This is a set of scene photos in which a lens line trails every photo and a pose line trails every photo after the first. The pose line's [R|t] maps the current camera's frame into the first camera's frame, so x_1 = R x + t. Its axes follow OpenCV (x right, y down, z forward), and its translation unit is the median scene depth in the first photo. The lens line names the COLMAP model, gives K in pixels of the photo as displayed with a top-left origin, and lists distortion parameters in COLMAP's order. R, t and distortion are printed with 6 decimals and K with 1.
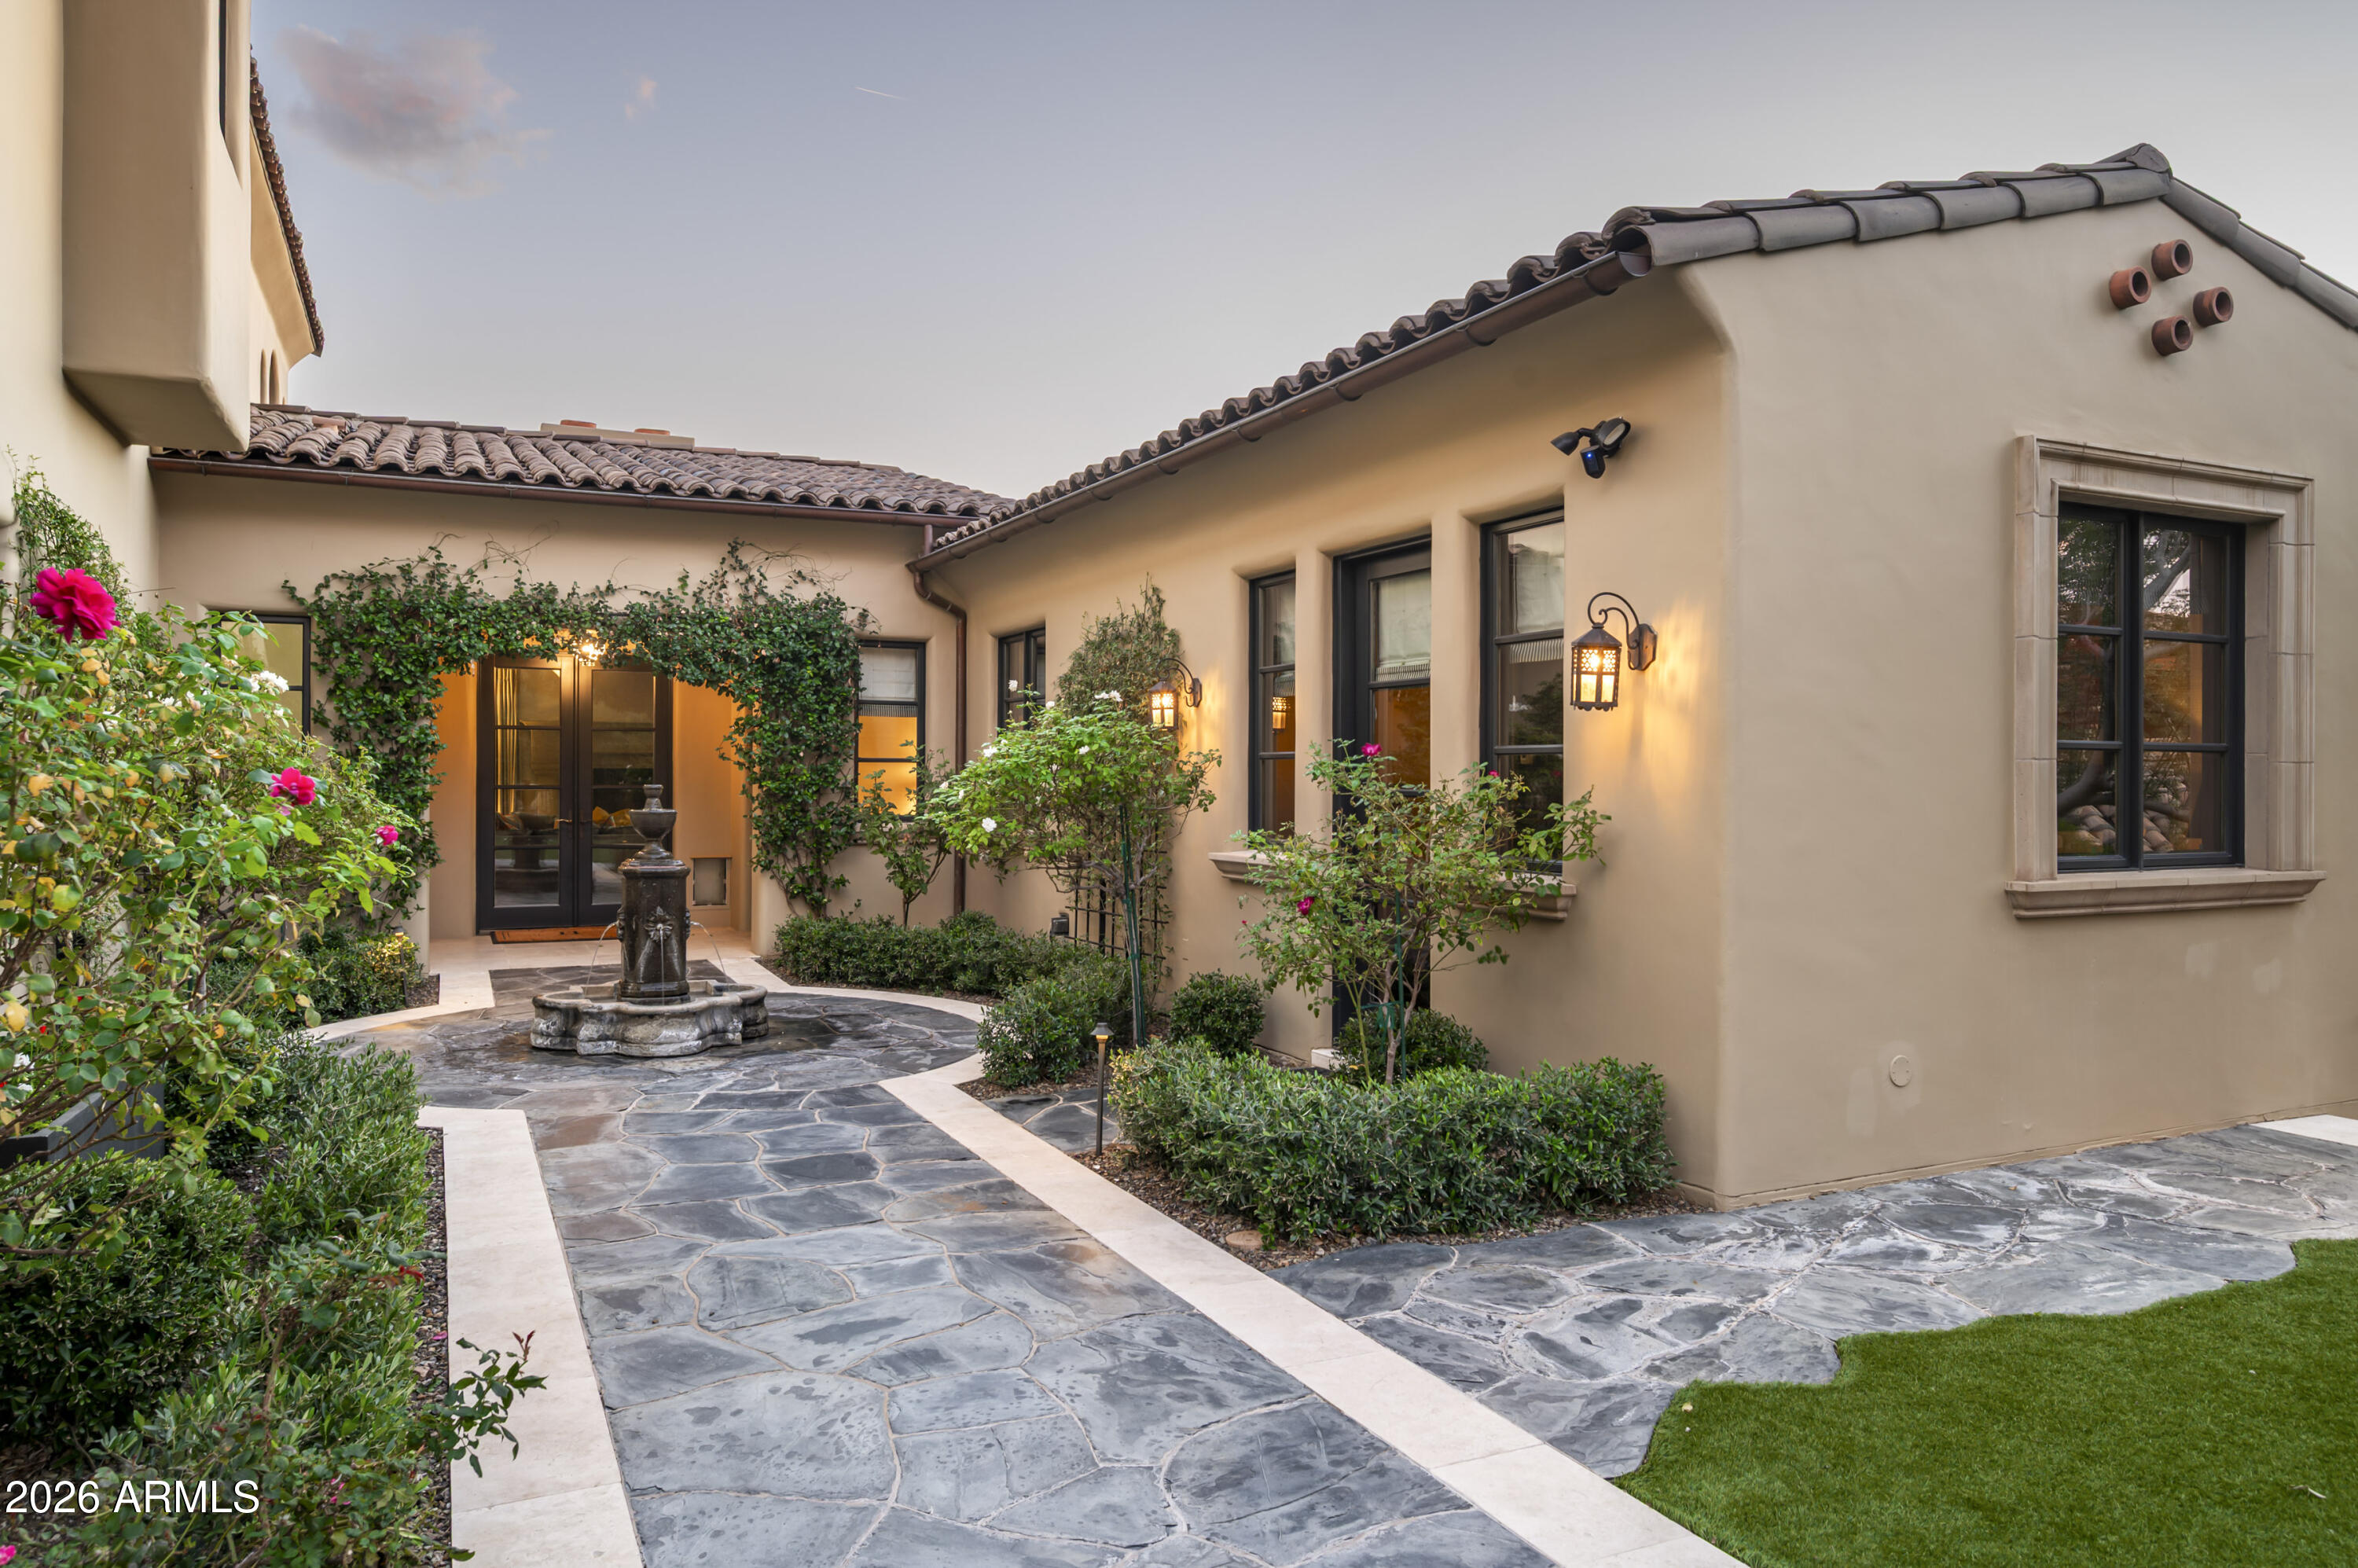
lens RADIAL K [[1542.8, 0, 1169.3], [0, 1542.8, 769.0], [0, 0, 1]] dist [0.000771, -0.000478]
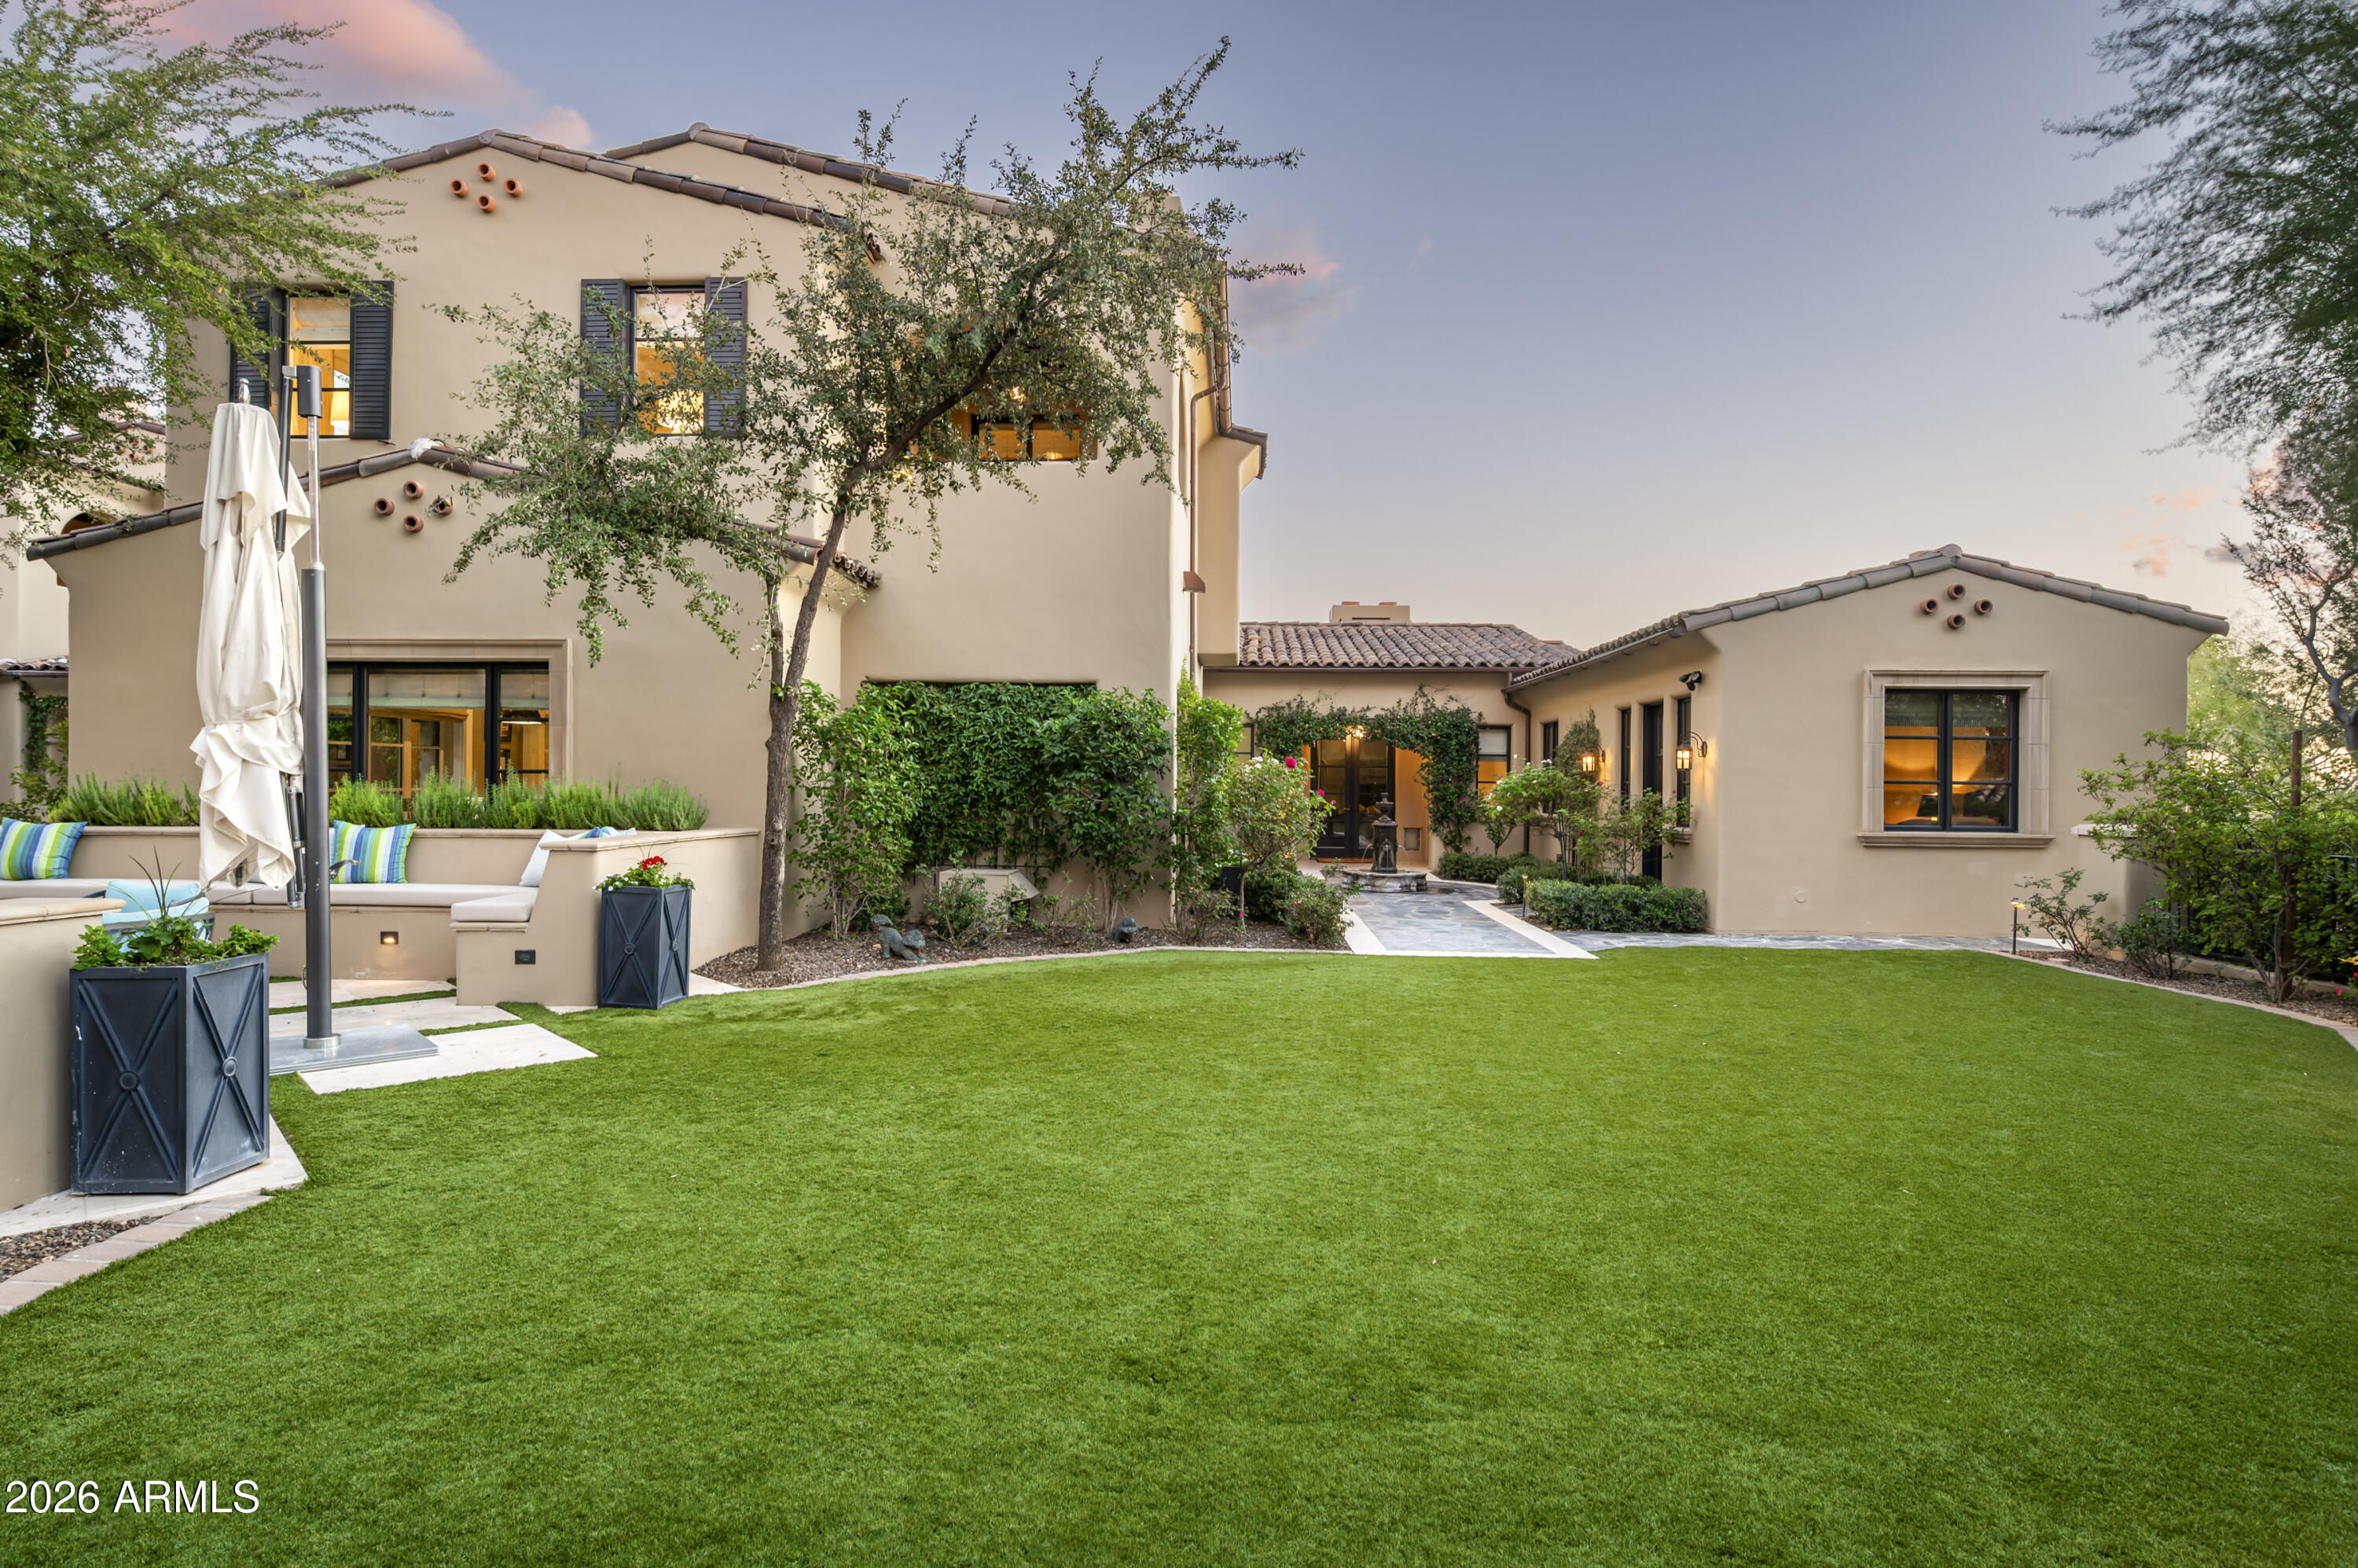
lens RADIAL K [[1286.4, 0, 1173.2], [0, 1286.4, 778.3], [0, 0, 1]] dist [0.006948, -0.000017]
pose [[0.880511, 0.003189, -0.474015, 0.296562], [-0.004126, 0.999991, -0.000938, -0.008544], [0.474008, 0.002782, 0.880516, -0.842061]]
